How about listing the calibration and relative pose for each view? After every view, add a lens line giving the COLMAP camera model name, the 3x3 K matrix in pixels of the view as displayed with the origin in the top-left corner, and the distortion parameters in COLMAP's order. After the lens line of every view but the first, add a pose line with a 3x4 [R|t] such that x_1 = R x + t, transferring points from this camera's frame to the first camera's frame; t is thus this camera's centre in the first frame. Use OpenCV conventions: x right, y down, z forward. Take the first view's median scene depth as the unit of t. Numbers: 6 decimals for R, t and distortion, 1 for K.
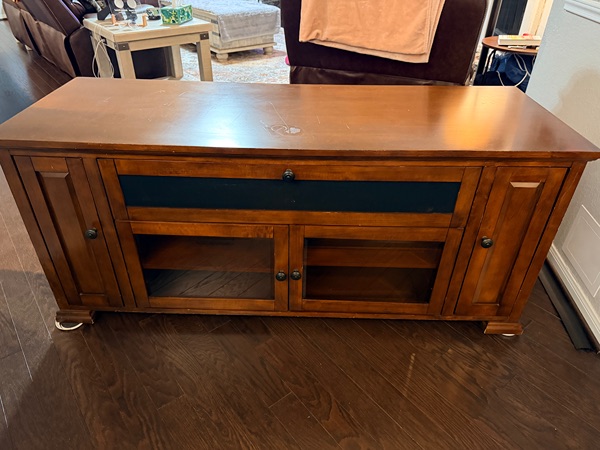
lens RADIAL K [[418.0, 0, 285.8], [0, 418.0, 222.1], [0, 0, 1]] dist [0.064556, -0.116061]
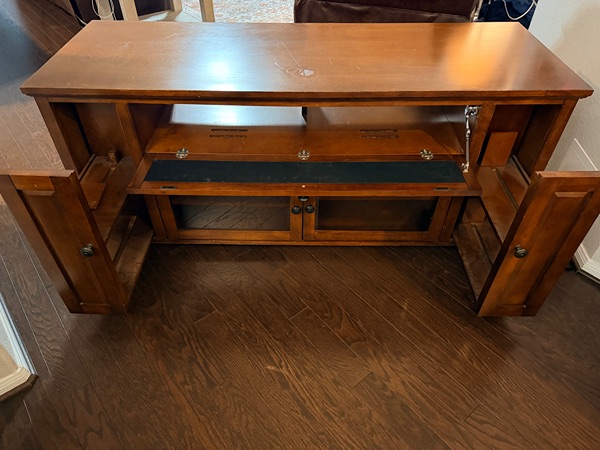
lens RADIAL K [[418.0, 0, 285.8], [0, 418.0, 222.1], [0, 0, 1]] dist [0.064556, -0.116061]
pose [[0.999857, -0.016824, 0.001753, -0.040870], [0.016385, 0.989058, 0.146613, -0.001239], [-0.004200, -0.146563, 0.989192, -0.101524]]
